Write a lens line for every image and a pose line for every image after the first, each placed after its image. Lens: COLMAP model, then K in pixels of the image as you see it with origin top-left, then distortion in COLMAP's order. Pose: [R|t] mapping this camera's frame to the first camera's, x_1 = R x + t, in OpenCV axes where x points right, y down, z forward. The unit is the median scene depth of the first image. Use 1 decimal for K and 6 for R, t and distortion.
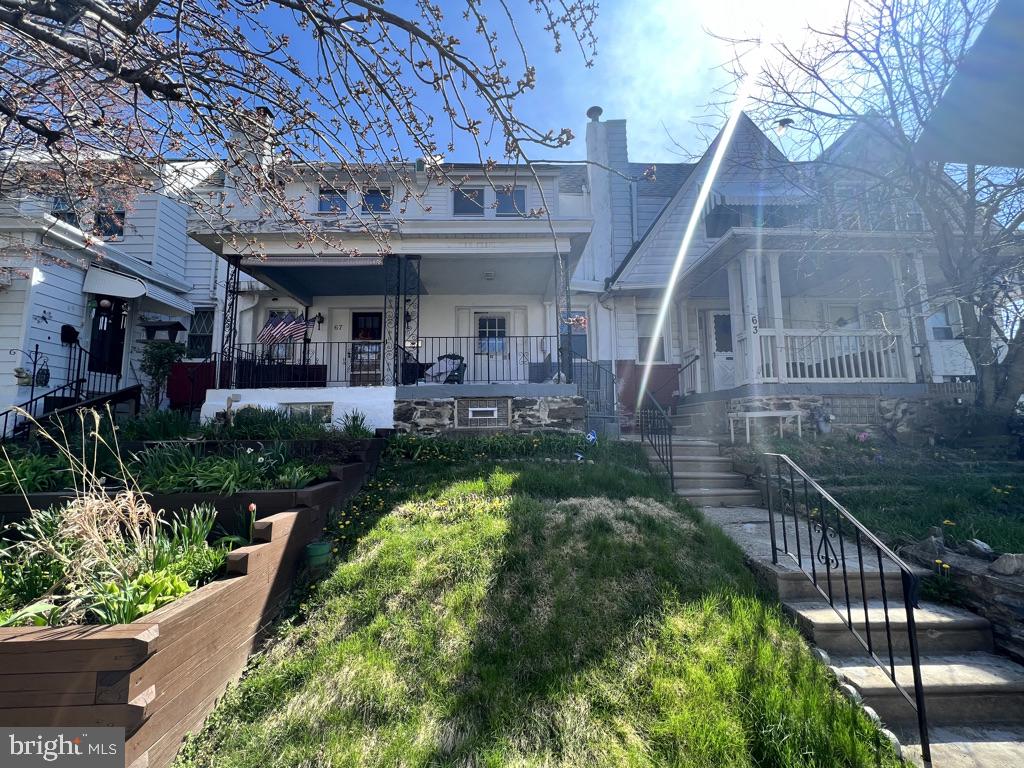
lens RADIAL K [[406.8, 0, 513.7], [0, 406.8, 386.7], [0, 0, 1]] dist [-0.001606, 0.000281]
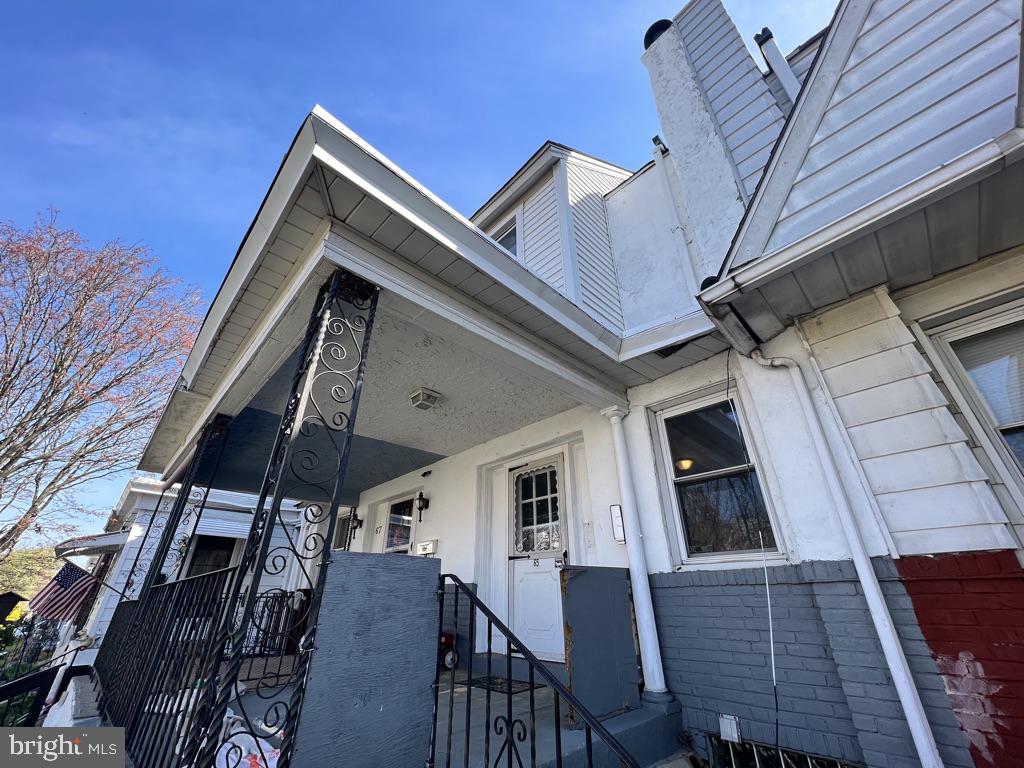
lens RADIAL K [[406.8, 0, 513.7], [0, 406.8, 386.7], [0, 0, 1]] dist [-0.001606, 0.000281]
pose [[0.679173, -0.338474, -0.651275, 0.654075], [0.085075, 0.917644, -0.388189, -0.186245], [0.729031, 0.208241, 0.652035, 1.541262]]
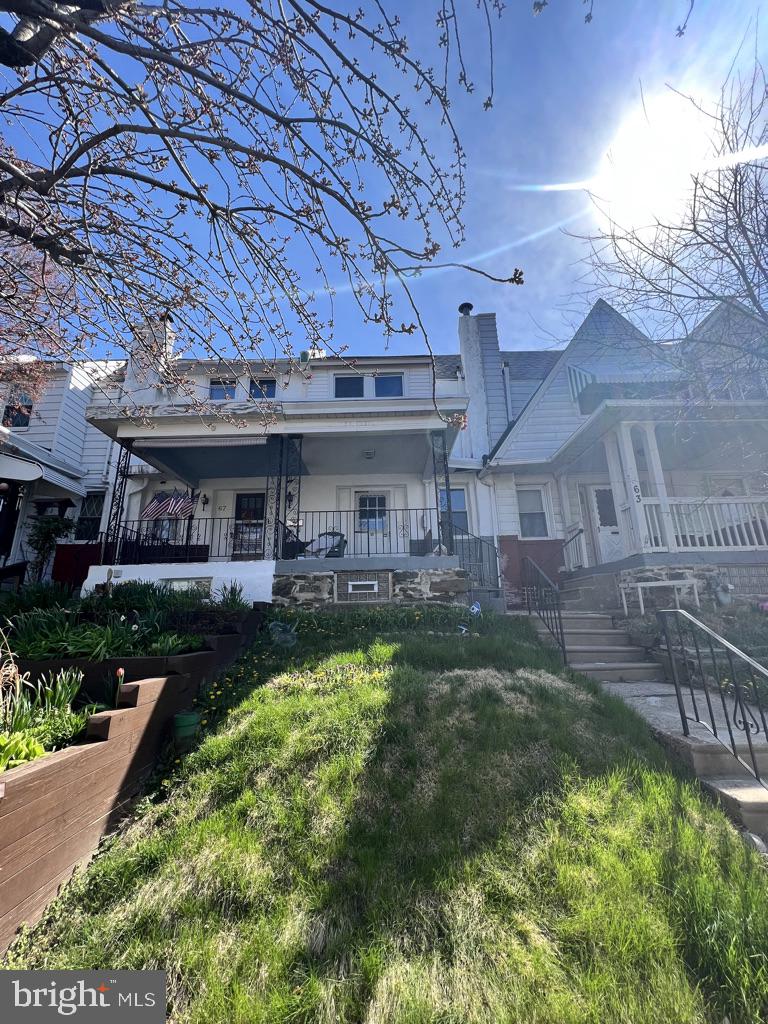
lens RADIAL K [[406.8, 0, 381.5], [0, 406.8, 512.6], [0, 0, 1]] dist [-0.001606, 0.000281]
pose [[0.999314, -0.016236, -0.033294, 0.006322], [0.011104, 0.988789, -0.148903, 0.051274], [0.035338, 0.148431, 0.988291, 0.013189]]
